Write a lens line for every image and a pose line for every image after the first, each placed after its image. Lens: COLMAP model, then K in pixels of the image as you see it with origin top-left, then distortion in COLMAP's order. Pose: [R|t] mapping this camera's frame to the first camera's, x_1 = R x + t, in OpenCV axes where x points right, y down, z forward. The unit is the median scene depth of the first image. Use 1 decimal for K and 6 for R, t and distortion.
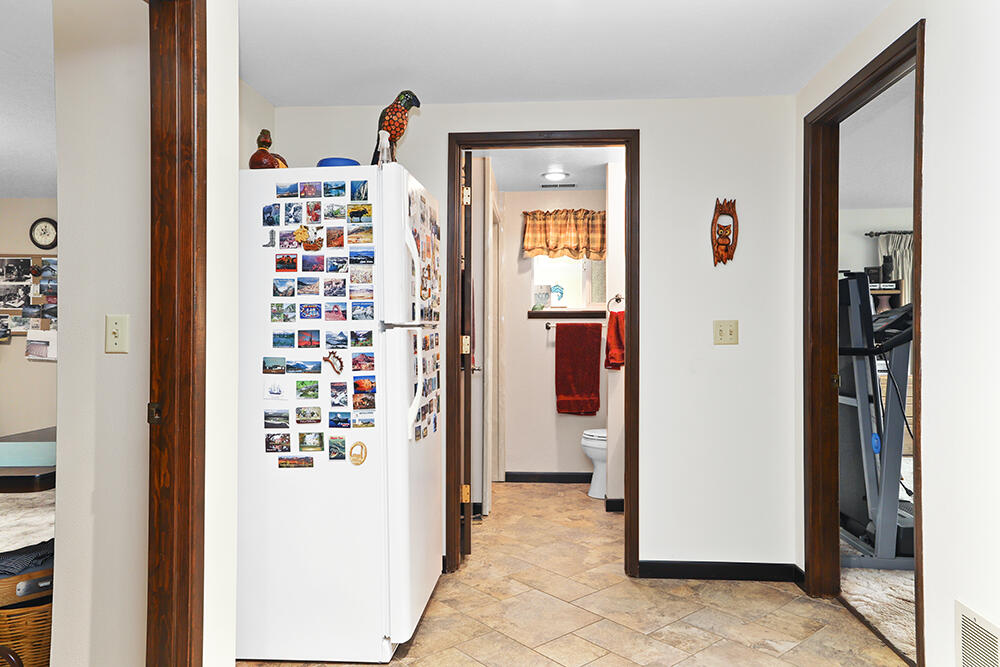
lens RADIAL K [[674.8, 0, 502.0], [0, 674.8, 332.3], [0, 0, 1]] dist [0.040248, 0.002765]
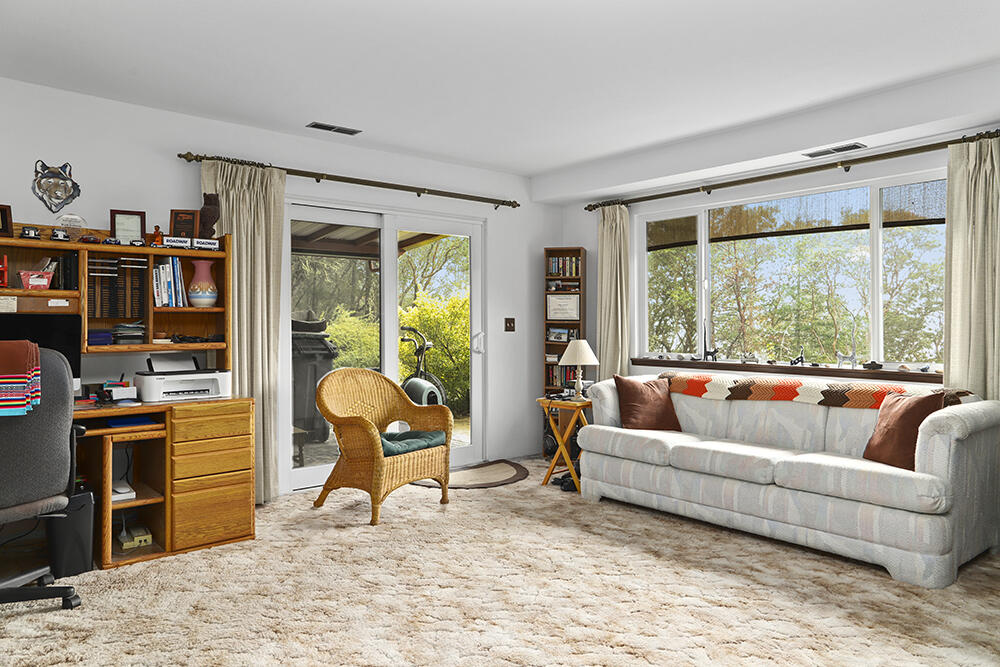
lens RADIAL K [[674.8, 0, 500.3], [0, 674.8, 331.7], [0, 0, 1]] dist [0.040248, 0.002765]
pose [[0.730073, -0.006151, 0.683341, 0.286908], [-0.004321, 0.999898, 0.013617, -0.001319], [-0.683355, -0.012894, 0.729972, 0.330960]]
